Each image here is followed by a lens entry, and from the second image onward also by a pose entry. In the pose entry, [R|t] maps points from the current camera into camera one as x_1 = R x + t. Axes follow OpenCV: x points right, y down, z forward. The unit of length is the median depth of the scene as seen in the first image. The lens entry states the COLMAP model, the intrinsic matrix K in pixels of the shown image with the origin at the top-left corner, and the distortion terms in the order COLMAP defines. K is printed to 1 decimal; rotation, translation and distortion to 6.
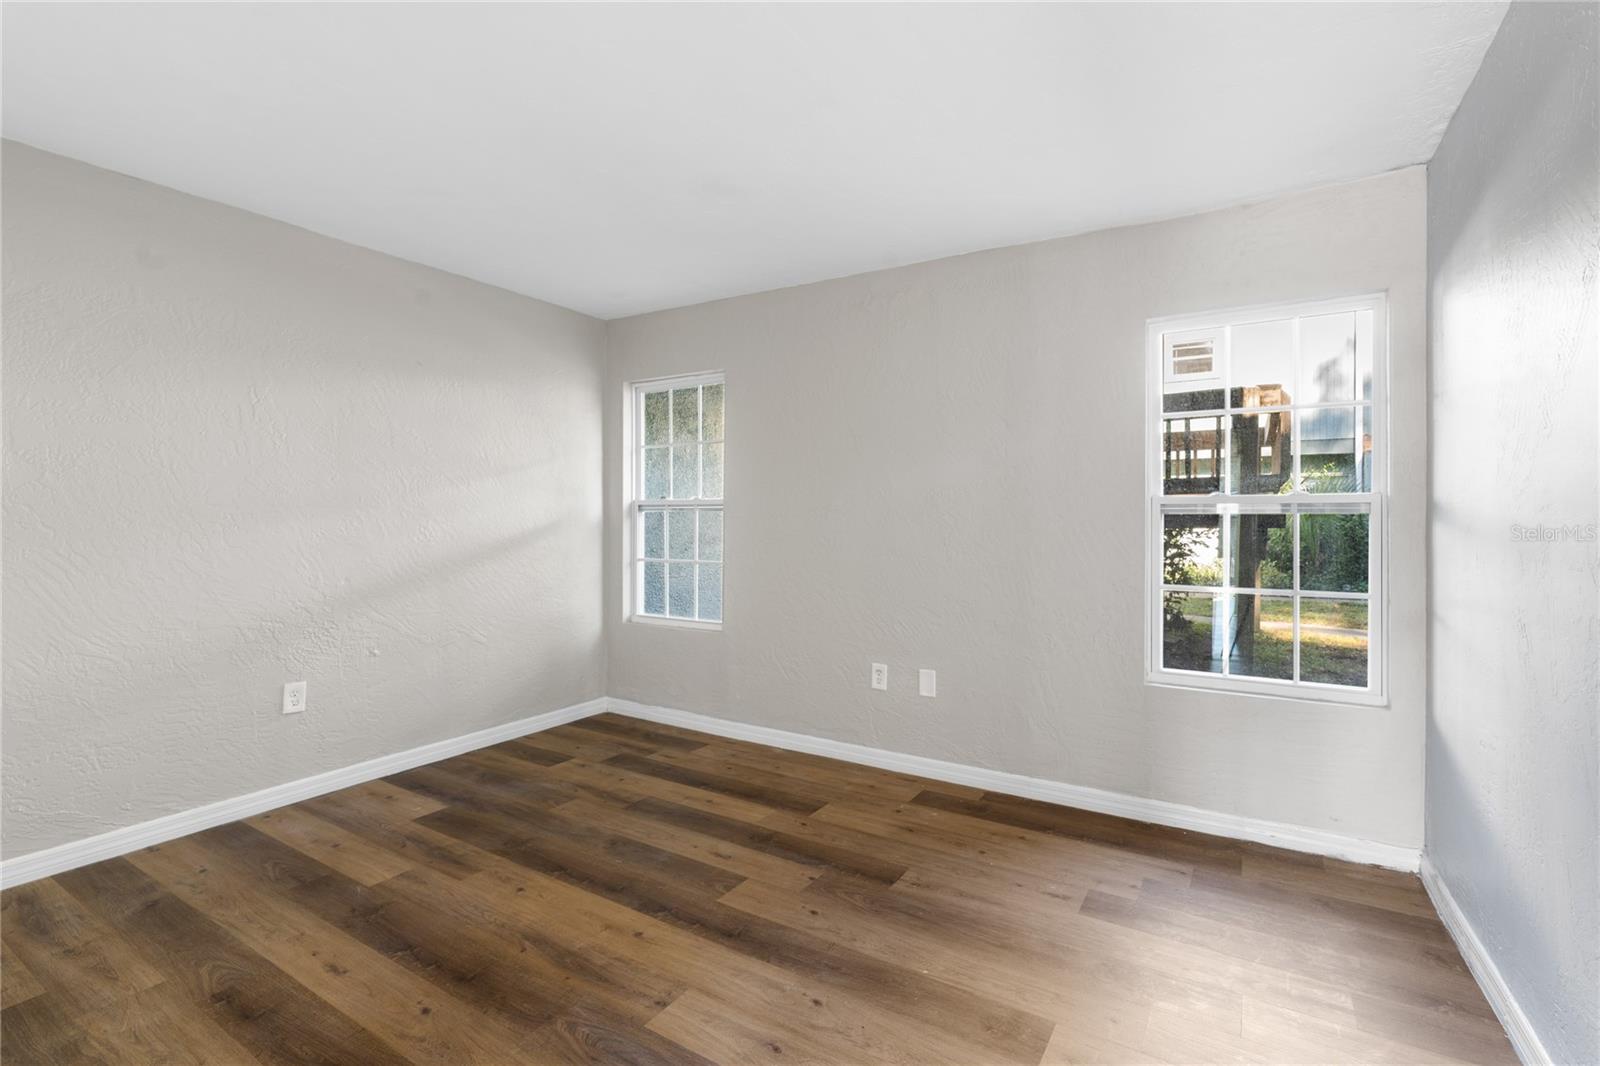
lens RADIAL K [[729.4, 0, 798.1], [0, 729.4, 527.6], [0, 0, 1]] dist [-0.001763, 0.001037]
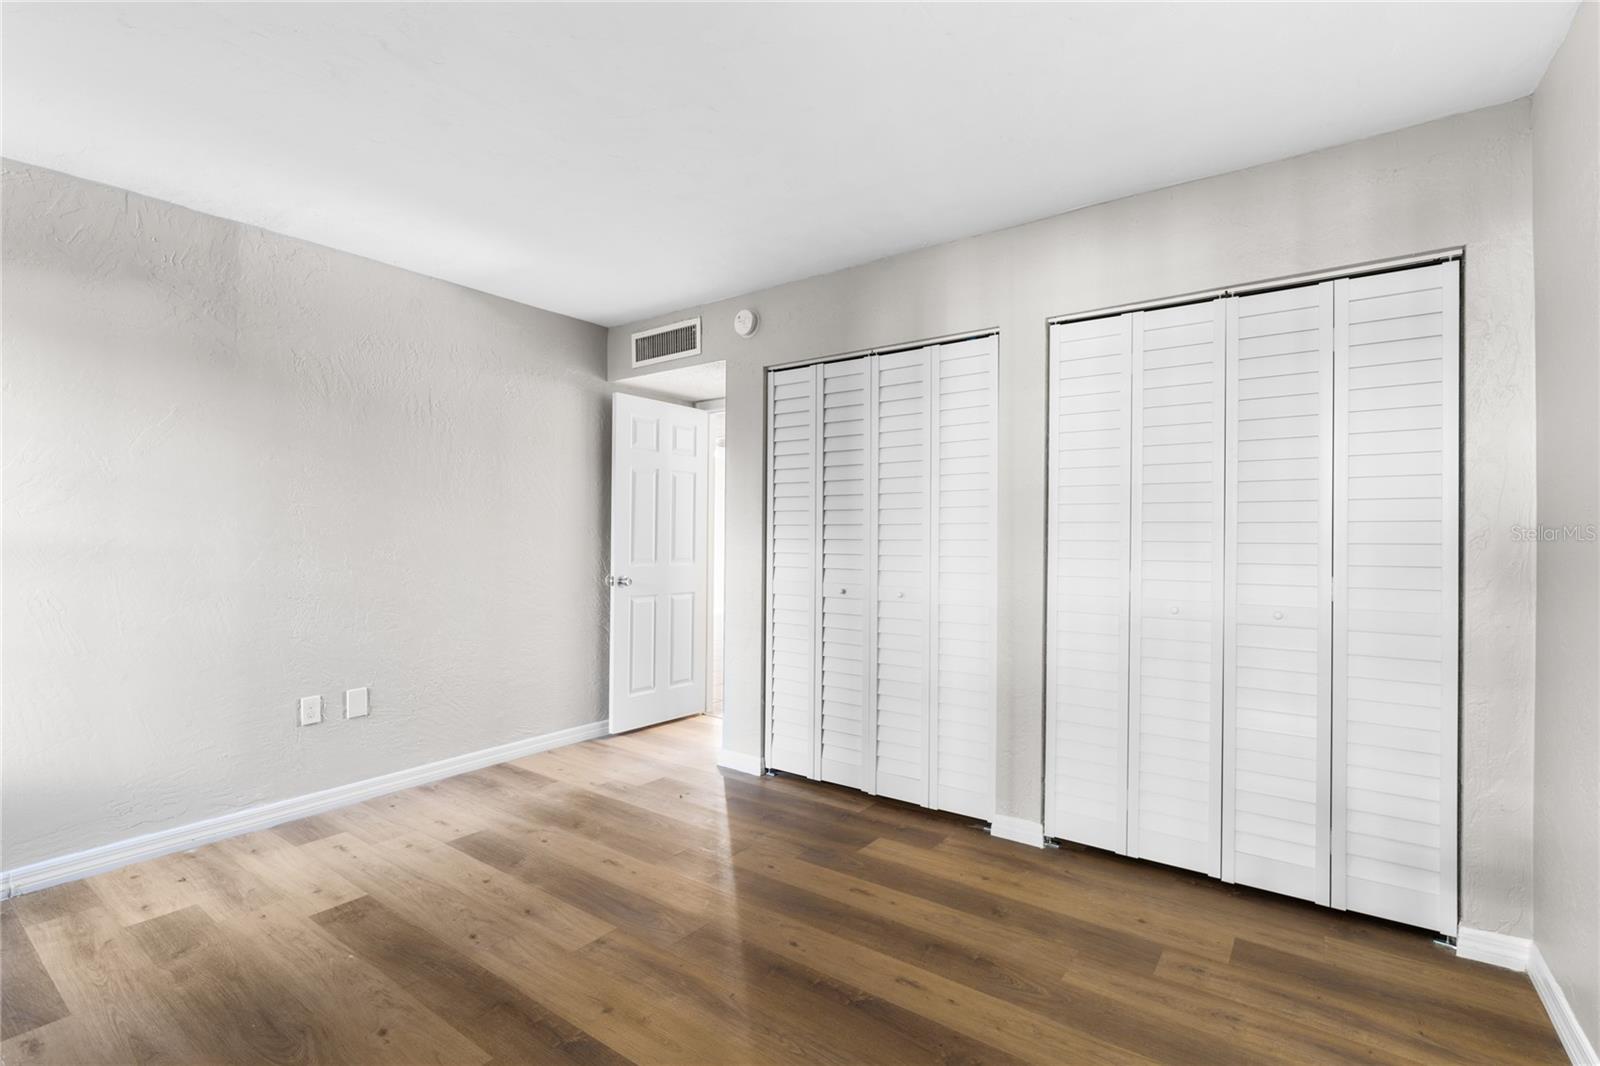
lens RADIAL K [[729.4, 0, 797.1], [0, 729.4, 531.5], [0, 0, 1]] dist [-0.001763, 0.001037]
pose [[-0.997614, -0.008285, 0.068538, -0.548634], [-0.008084, 0.999962, 0.003222, -0.019320], [-0.068562, 0.002660, -0.997643, 2.033244]]
